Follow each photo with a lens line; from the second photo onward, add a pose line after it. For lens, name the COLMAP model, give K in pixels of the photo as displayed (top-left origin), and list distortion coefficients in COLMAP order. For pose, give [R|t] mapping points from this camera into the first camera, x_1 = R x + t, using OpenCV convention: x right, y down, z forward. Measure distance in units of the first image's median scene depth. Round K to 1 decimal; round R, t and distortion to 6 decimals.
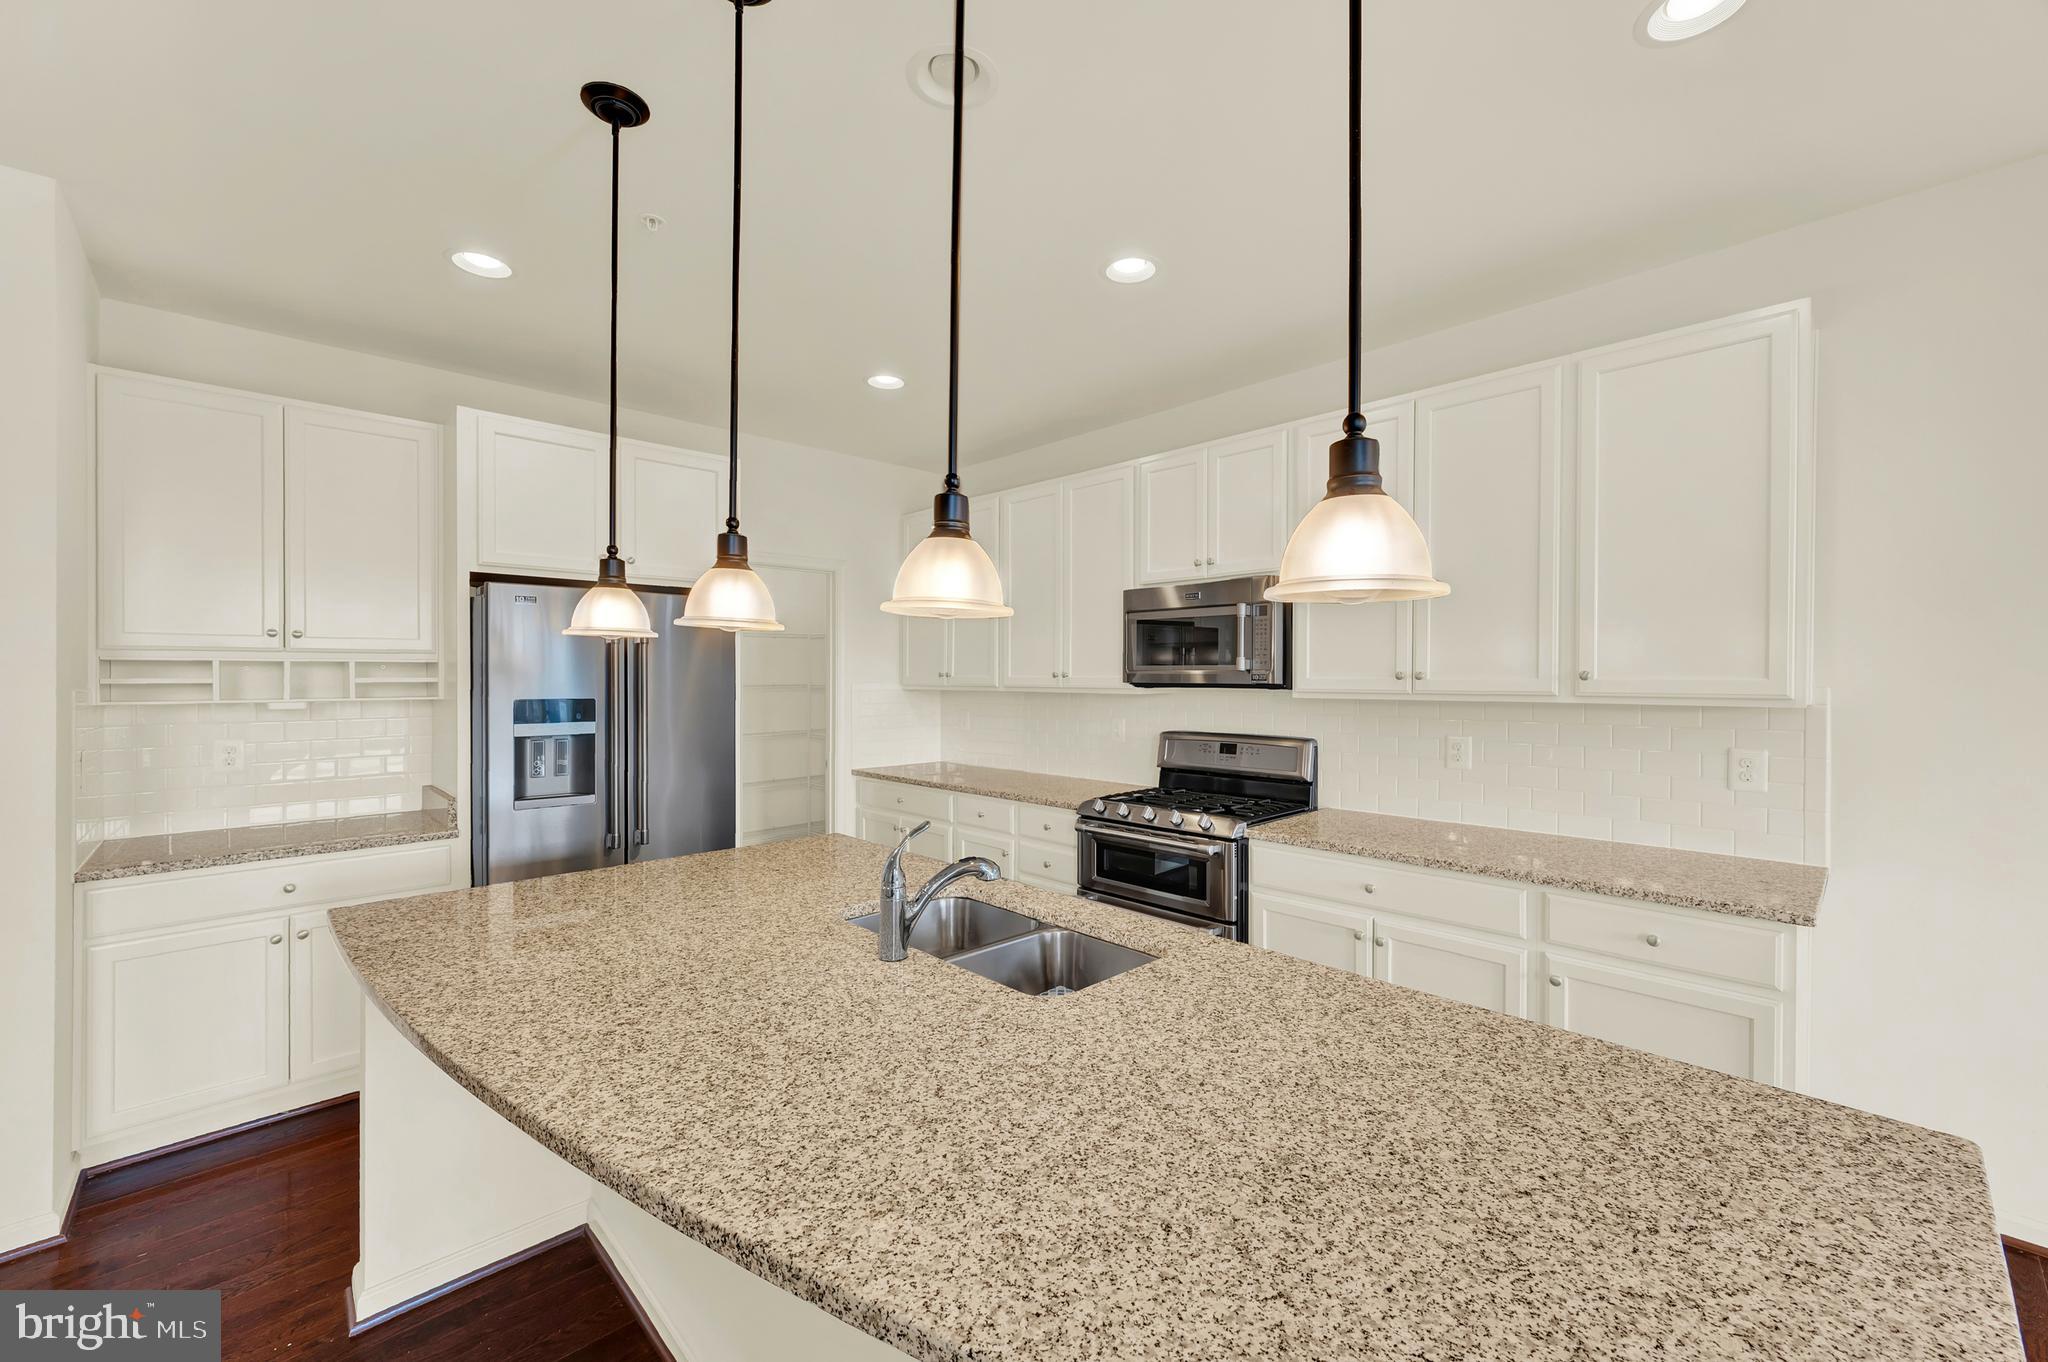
lens RADIAL K [[829.8, 0, 1024.0], [0, 829.8, 681.0], [0, 0, 1]] dist [-0.002778, -0.000268]
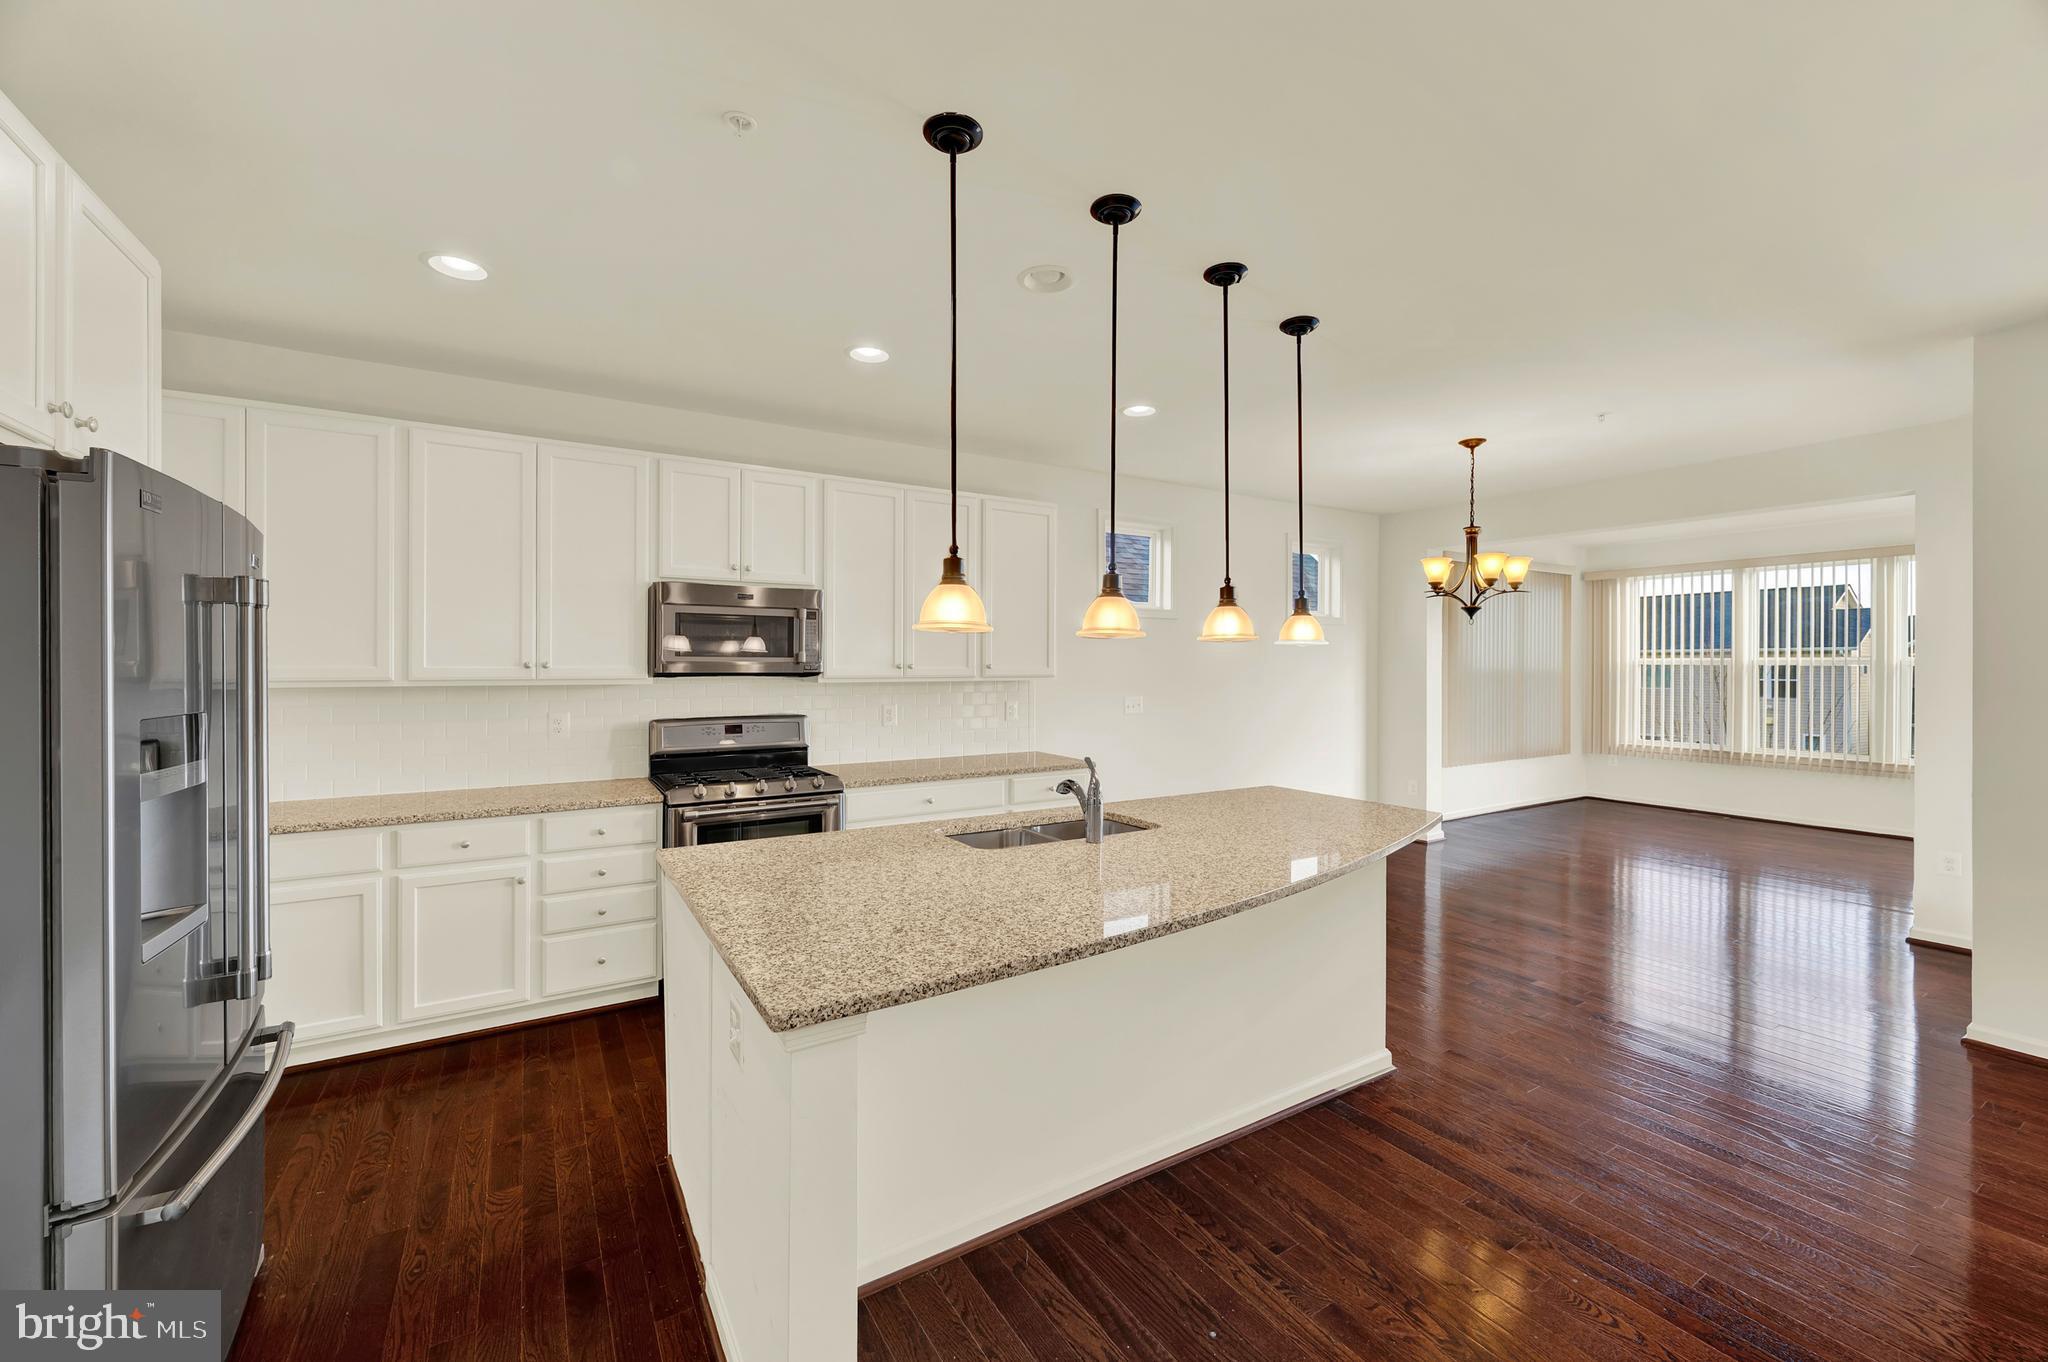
lens RADIAL K [[809.6, 0, 1057.1], [0, 809.6, 675.4], [0, 0, 1]] dist [0.025175, -0.000051]
pose [[0.181841, -0.011389, 0.983262, -0.952643], [0.002943, 0.999935, 0.011038, -0.005158], [-0.983324, 0.000887, 0.181863, 0.433979]]
